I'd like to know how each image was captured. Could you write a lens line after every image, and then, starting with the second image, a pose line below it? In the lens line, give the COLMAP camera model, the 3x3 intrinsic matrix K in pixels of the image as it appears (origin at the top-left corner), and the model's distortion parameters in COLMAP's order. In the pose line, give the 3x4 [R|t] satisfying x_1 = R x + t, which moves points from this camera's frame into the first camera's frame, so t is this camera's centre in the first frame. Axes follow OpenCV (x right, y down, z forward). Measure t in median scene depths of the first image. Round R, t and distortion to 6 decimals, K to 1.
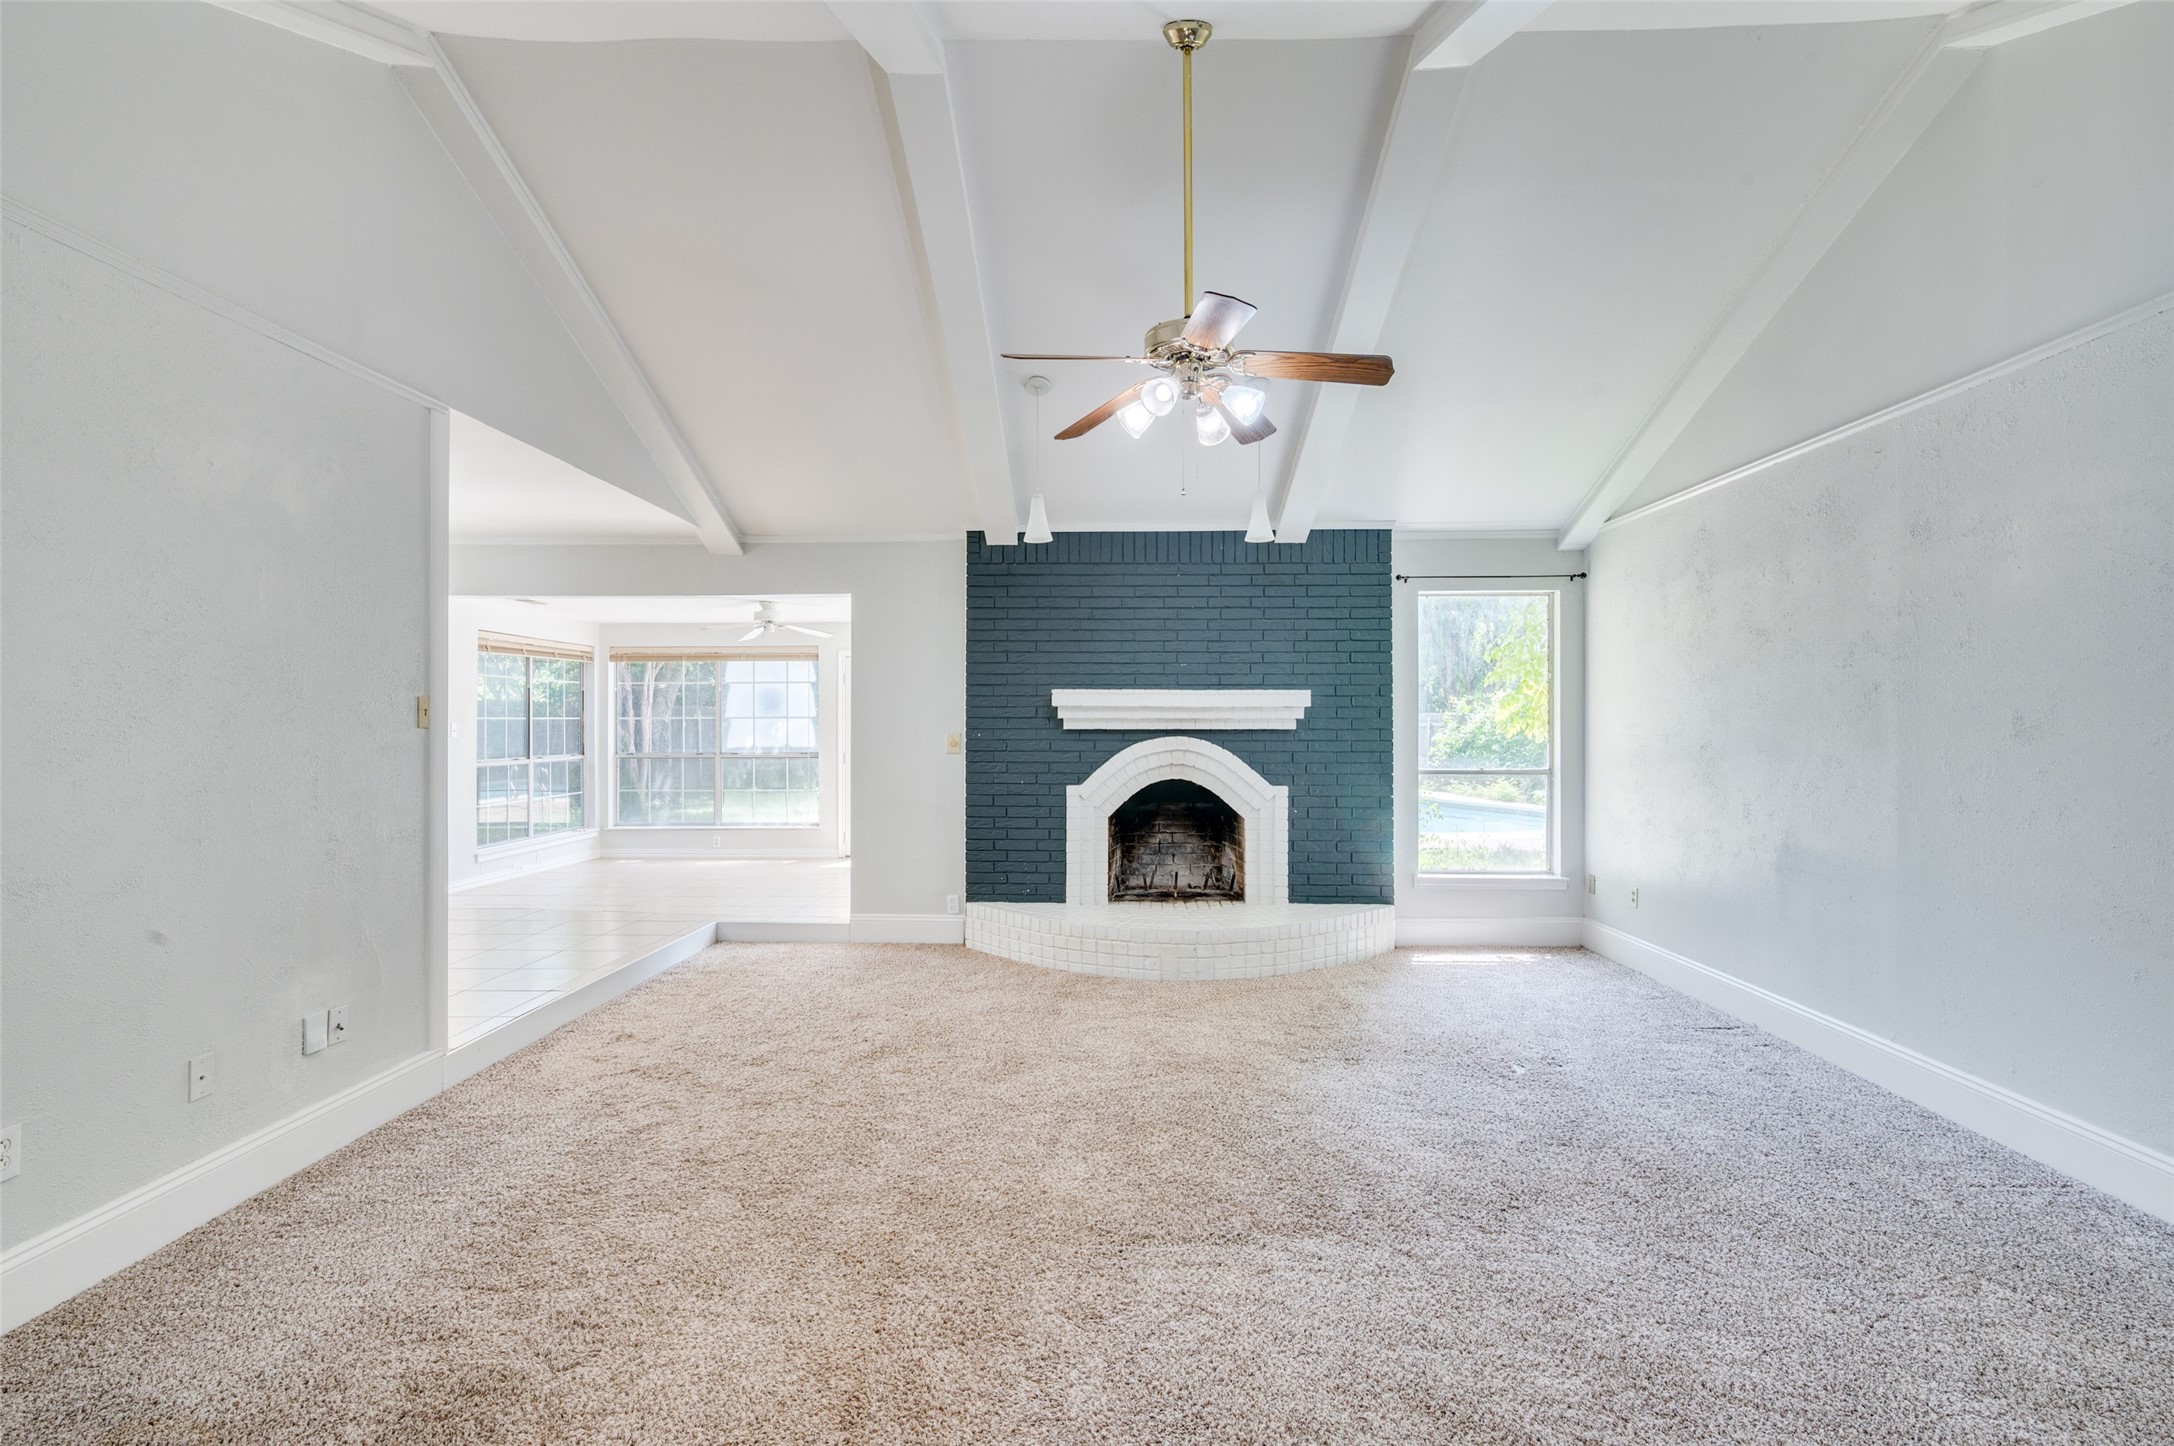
lens RADIAL K [[1001.8, 0, 1081.9], [0, 1001.8, 726.1], [0, 0, 1]] dist [0.001087, -0.001440]
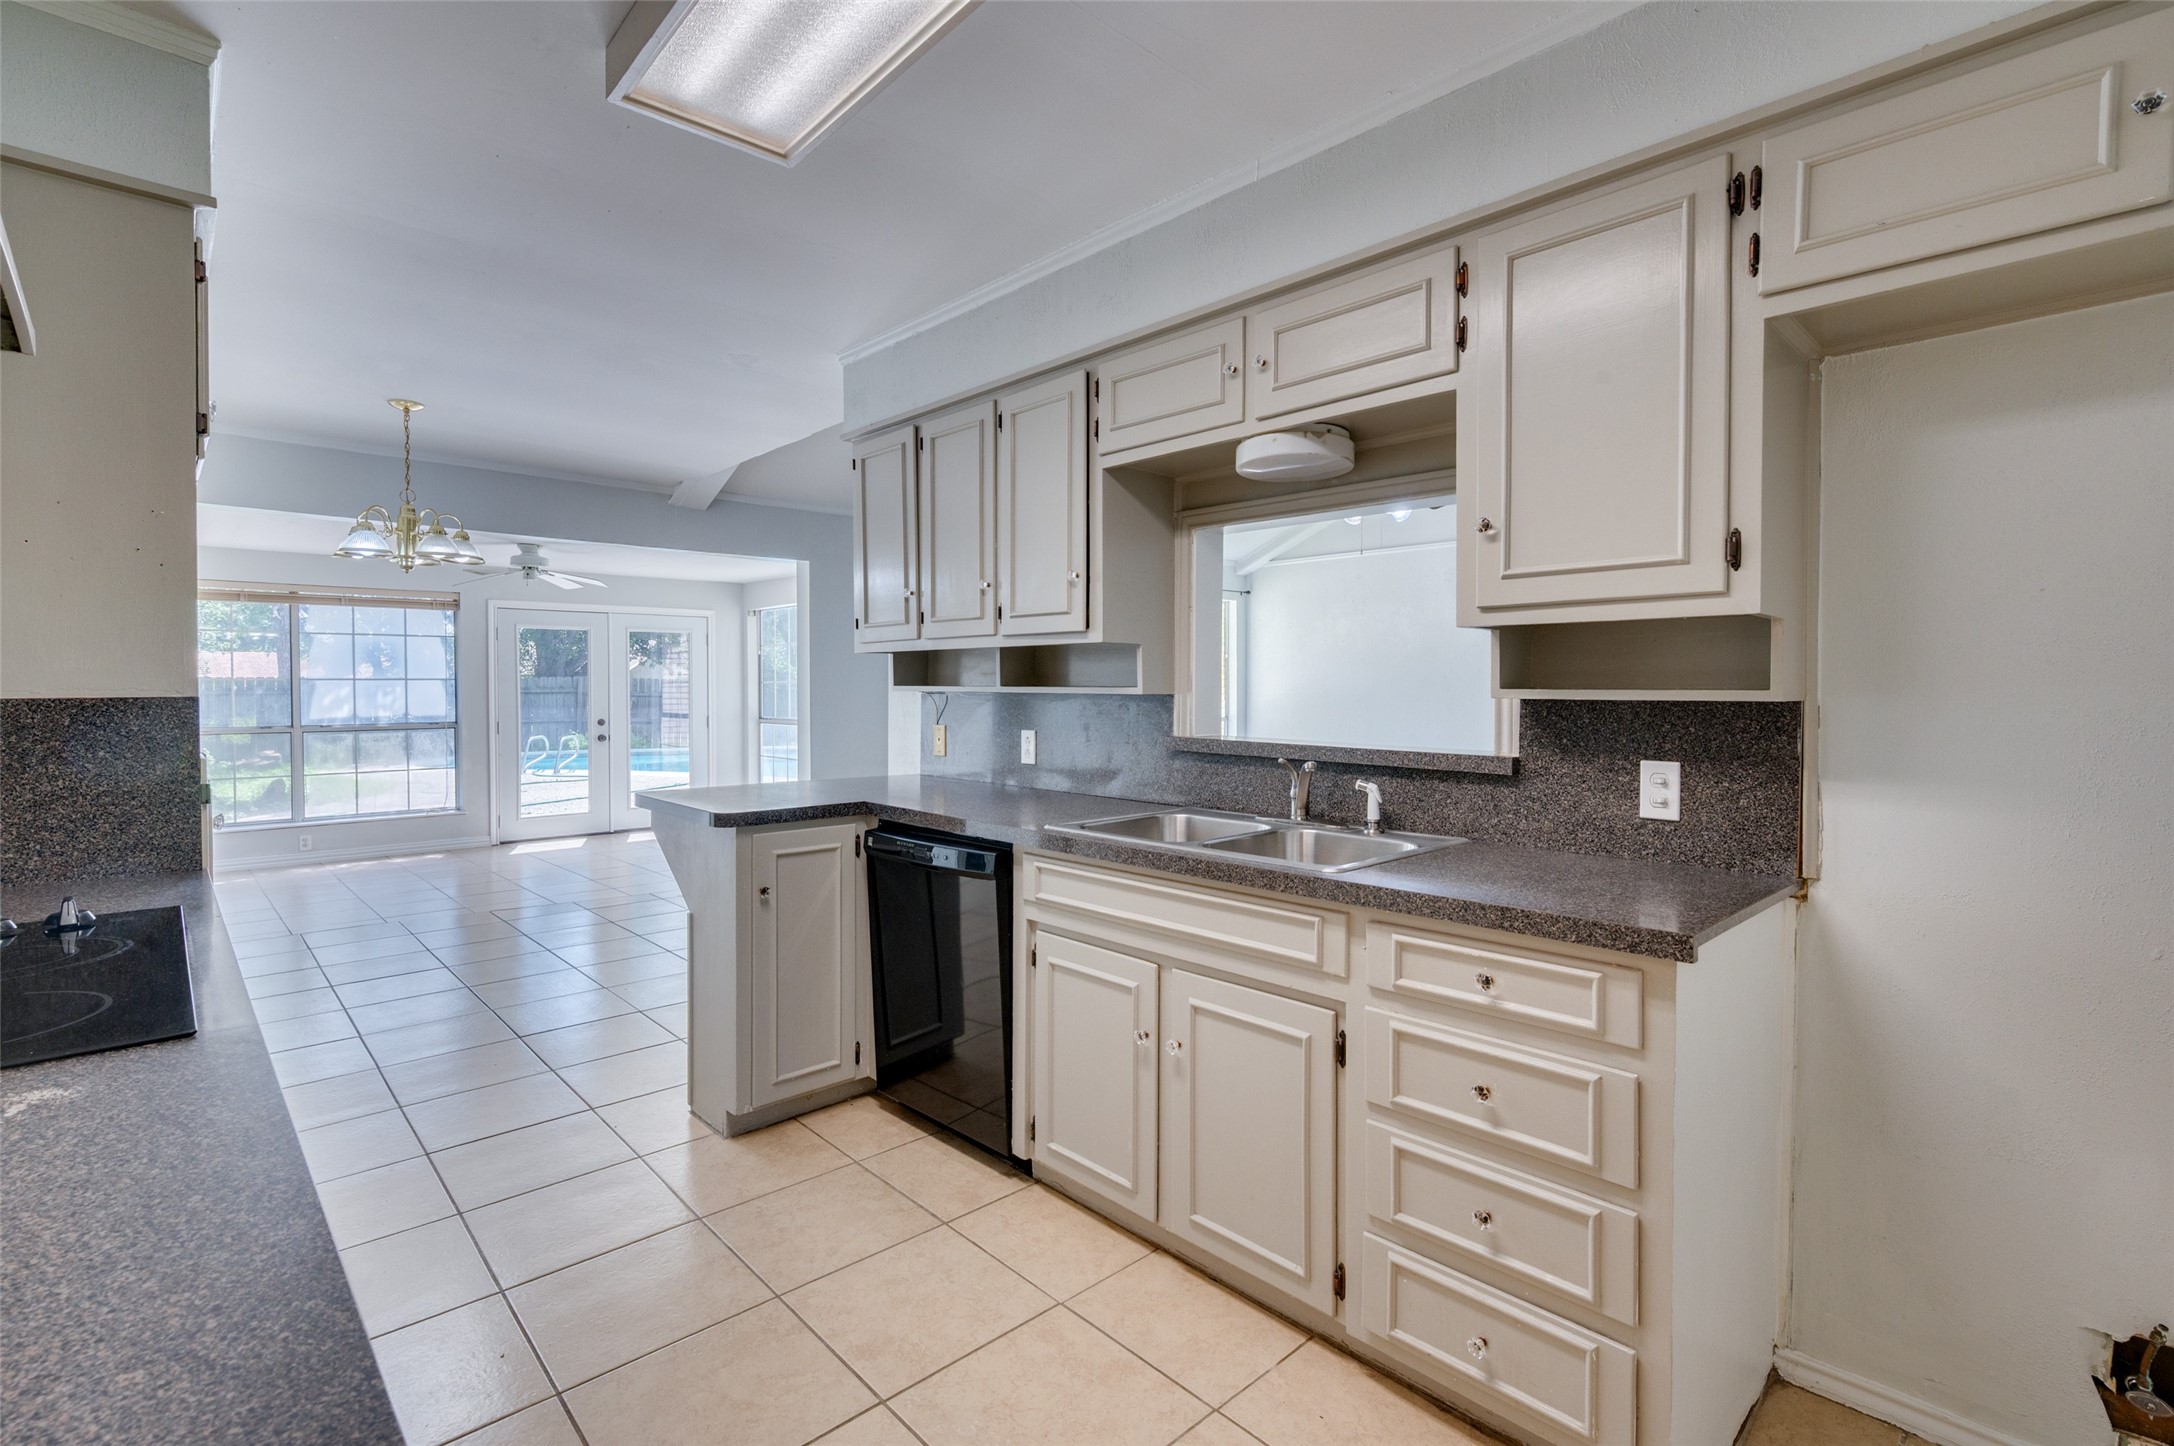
lens RADIAL K [[1001.8, 0, 1092.3], [0, 1001.8, 708.3], [0, 0, 1]] dist [0.001087, -0.001440]
pose [[0.708277, -0.012379, 0.705826, -0.774340], [0.001431, 0.999869, 0.016100, 0.004013], [-0.705933, -0.010393, 0.708203, 0.062601]]
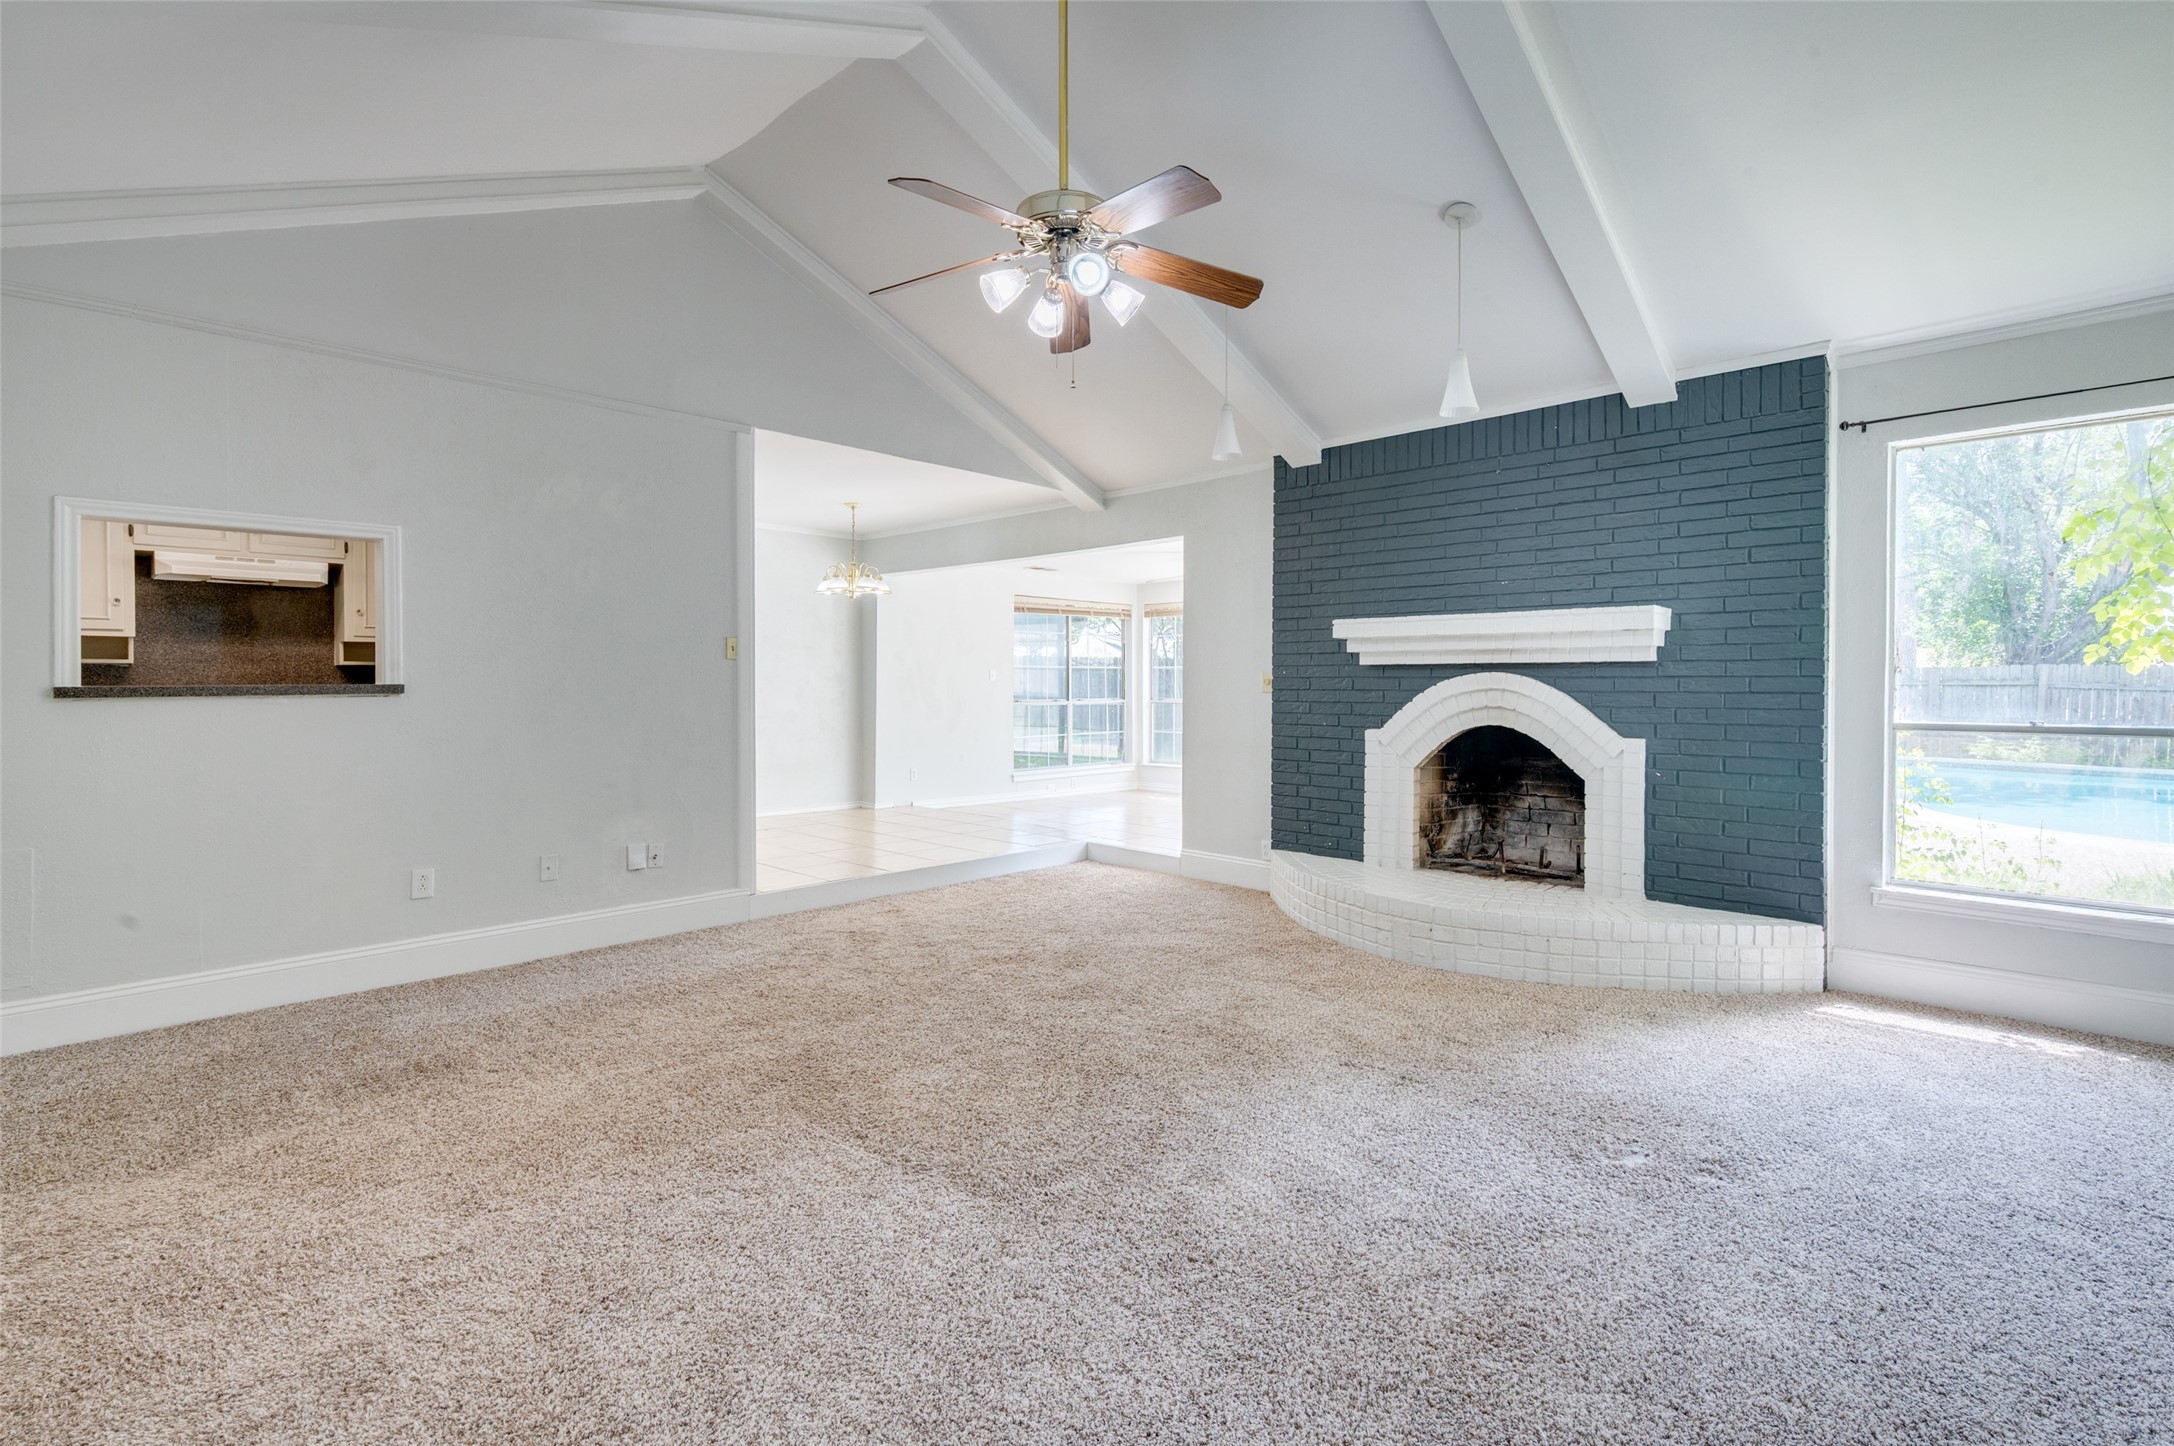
lens RADIAL K [[1001.8, 0, 1066.0], [0, 1001.8, 700.0], [0, 0, 1]] dist [0.001087, -0.001440]
pose [[0.728867, 0.011826, -0.684553, 0.396663], [-0.003695, 0.999904, 0.013340, 0.023185], [0.684645, -0.007193, 0.728841, 0.178030]]
